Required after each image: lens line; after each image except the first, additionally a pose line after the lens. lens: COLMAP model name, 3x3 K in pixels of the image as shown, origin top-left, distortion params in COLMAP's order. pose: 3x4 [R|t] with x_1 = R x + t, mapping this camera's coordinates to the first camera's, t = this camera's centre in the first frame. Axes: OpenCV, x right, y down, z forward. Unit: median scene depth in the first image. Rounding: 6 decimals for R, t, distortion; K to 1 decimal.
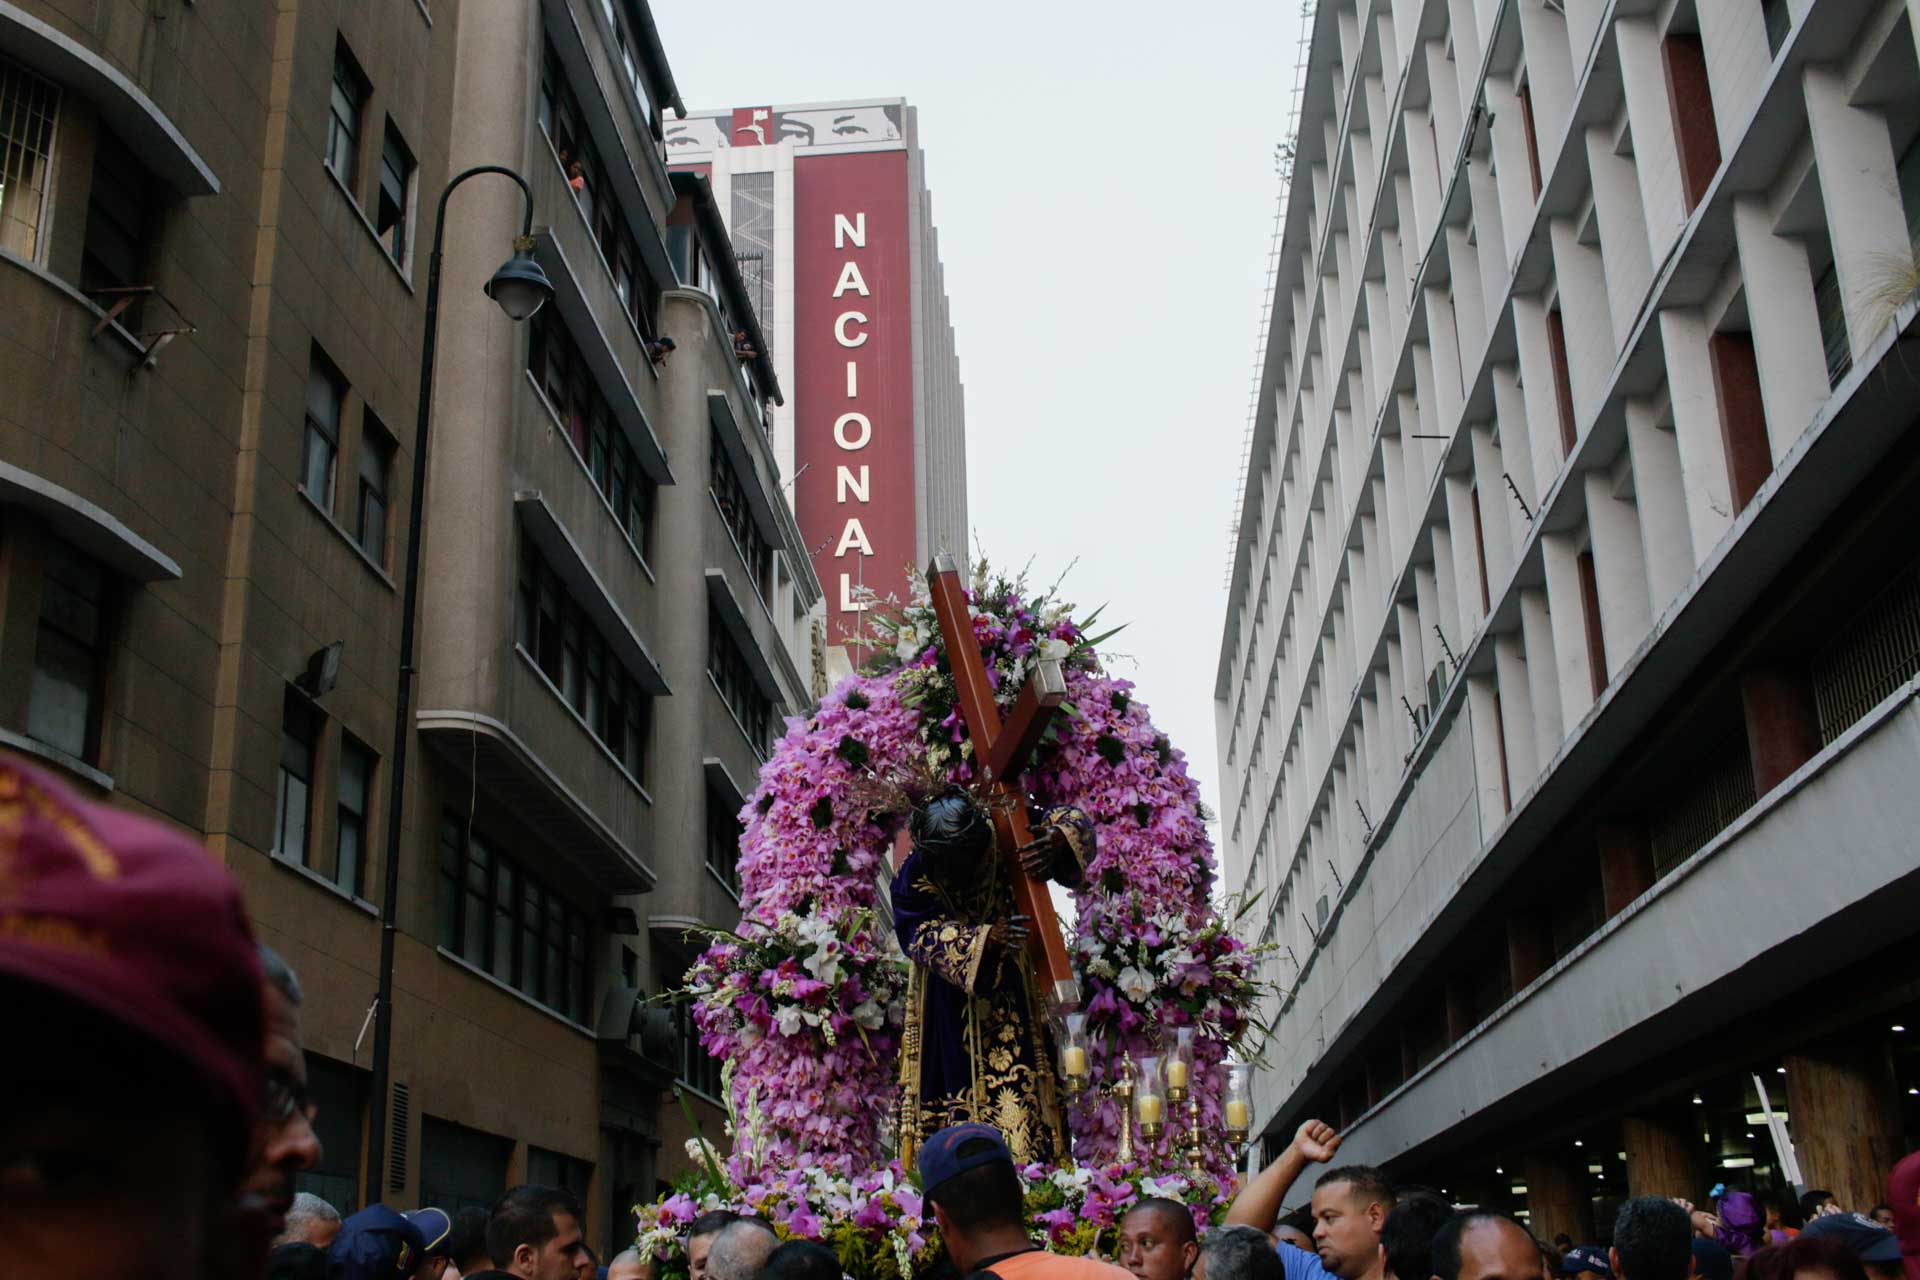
lens RADIAL K [[2130.3, 0, 957.3], [0, 2130.3, 637.6], [0, 0, 1]] dist [-0.109961, 0.000000]
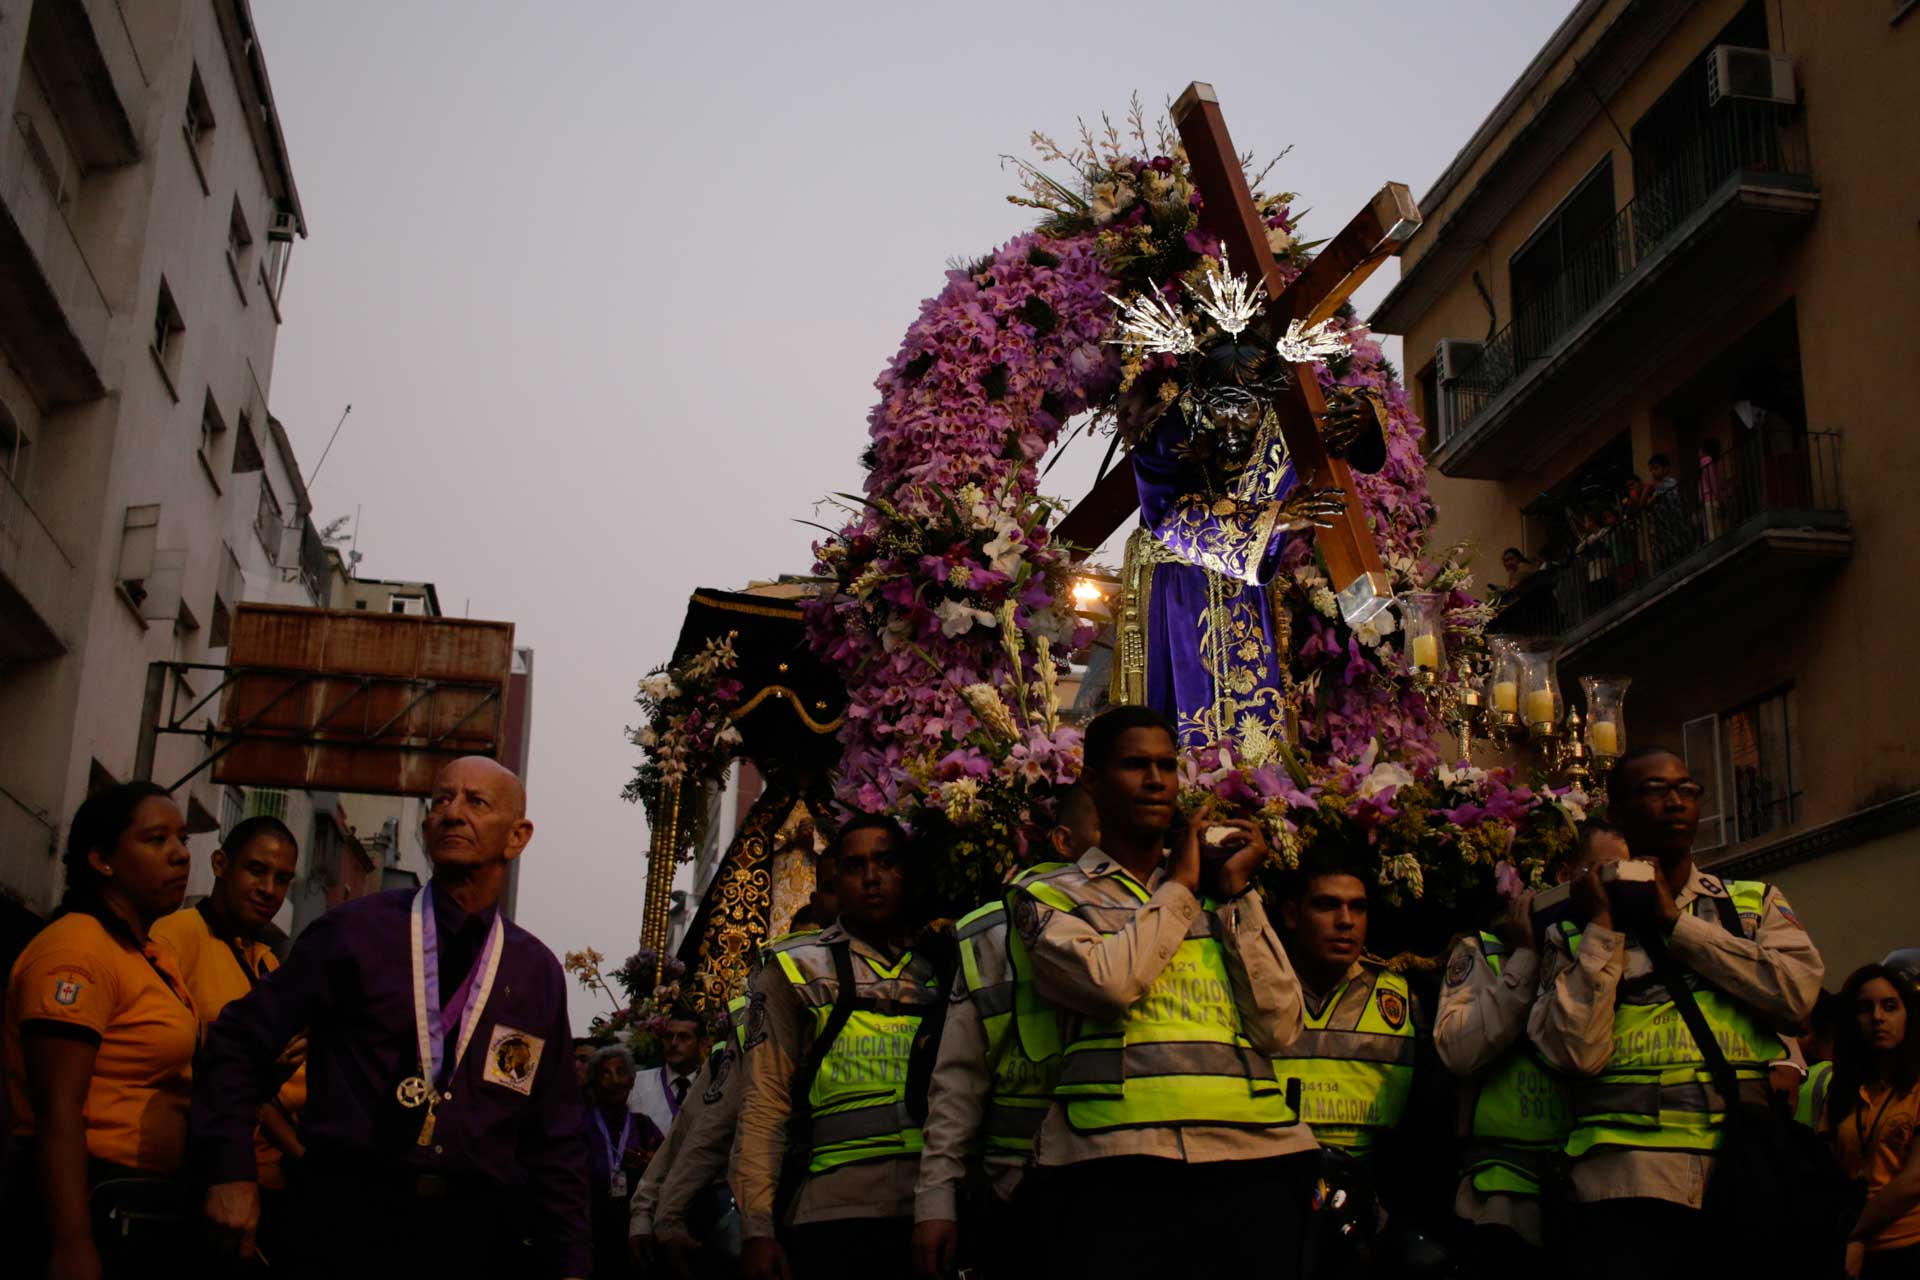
lens RADIAL K [[2130.3, 0, 960.9], [0, 2130.3, 643.1], [0, 0, 1]] dist [-0.109961, 0.000000]
pose [[0.971845, 0.121152, 0.202087, -0.233461], [-0.127898, 0.991573, 0.020619, 0.169649], [-0.197886, -0.045886, 0.979151, 0.210527]]
